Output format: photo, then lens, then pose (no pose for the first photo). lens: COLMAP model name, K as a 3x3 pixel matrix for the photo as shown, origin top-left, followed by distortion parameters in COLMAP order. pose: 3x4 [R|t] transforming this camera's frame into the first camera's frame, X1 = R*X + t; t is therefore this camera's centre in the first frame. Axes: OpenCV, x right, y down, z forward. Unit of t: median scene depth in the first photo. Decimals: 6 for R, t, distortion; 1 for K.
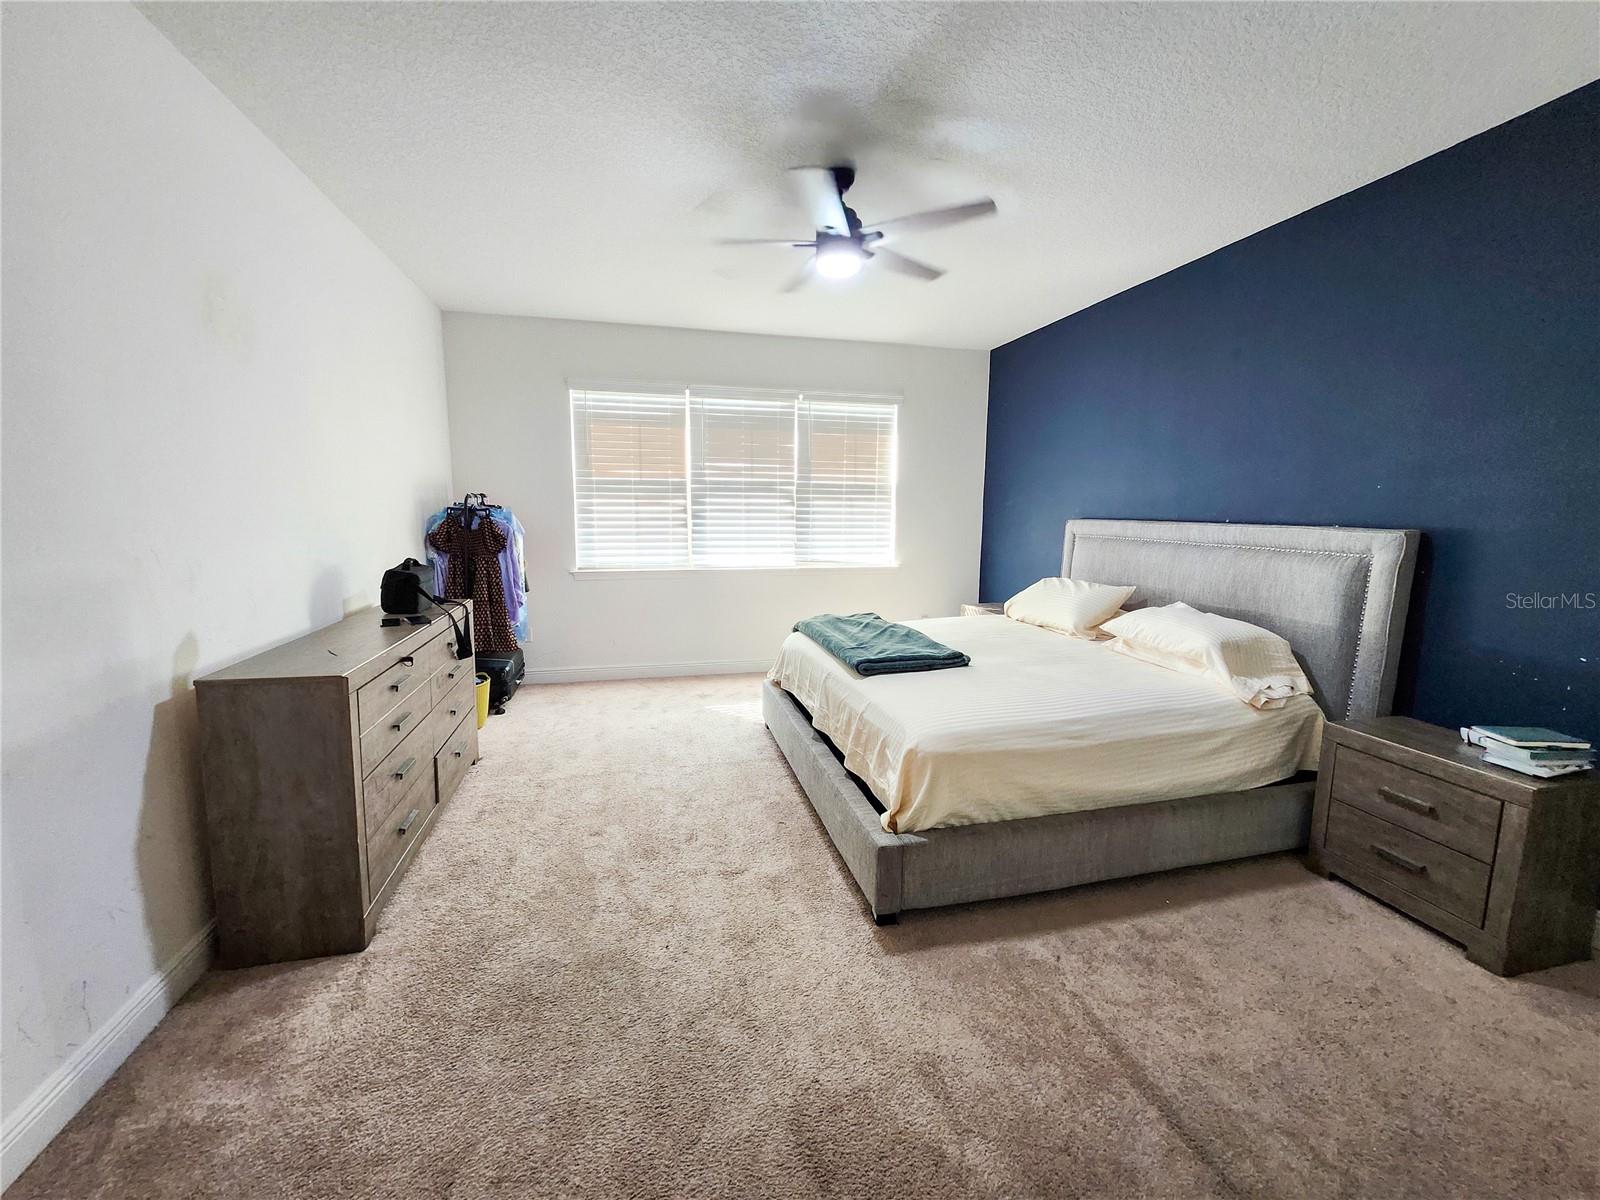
lens RADIAL K [[630.8, 0, 793.9], [0, 630.8, 591.0], [0, 0, 1]] dist [0.004067, -0.002809]
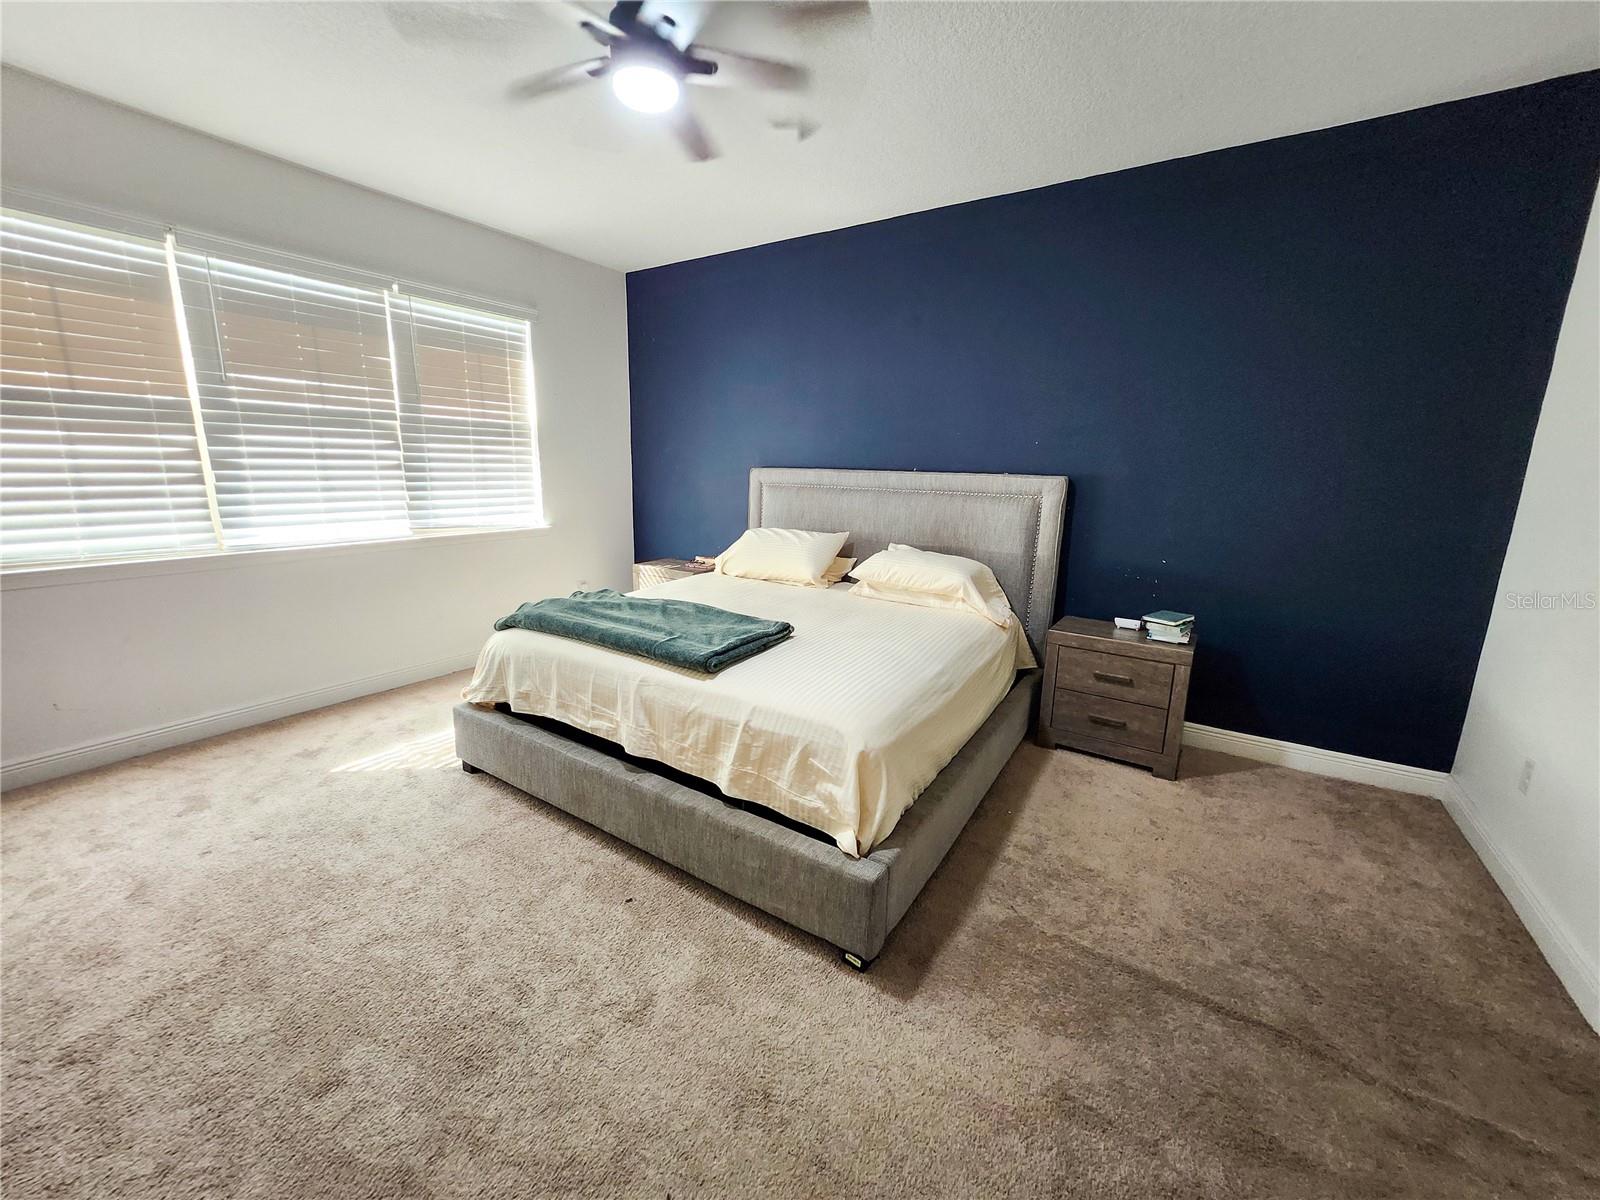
lens RADIAL K [[630.8, 0, 793.9], [0, 630.8, 591.0], [0, 0, 1]] dist [0.004067, -0.002809]
pose [[0.731884, -0.131934, 0.668535, -0.241590], [0.079047, 0.990892, 0.109014, -0.031869], [-0.676829, -0.026940, 0.735647, 0.276986]]
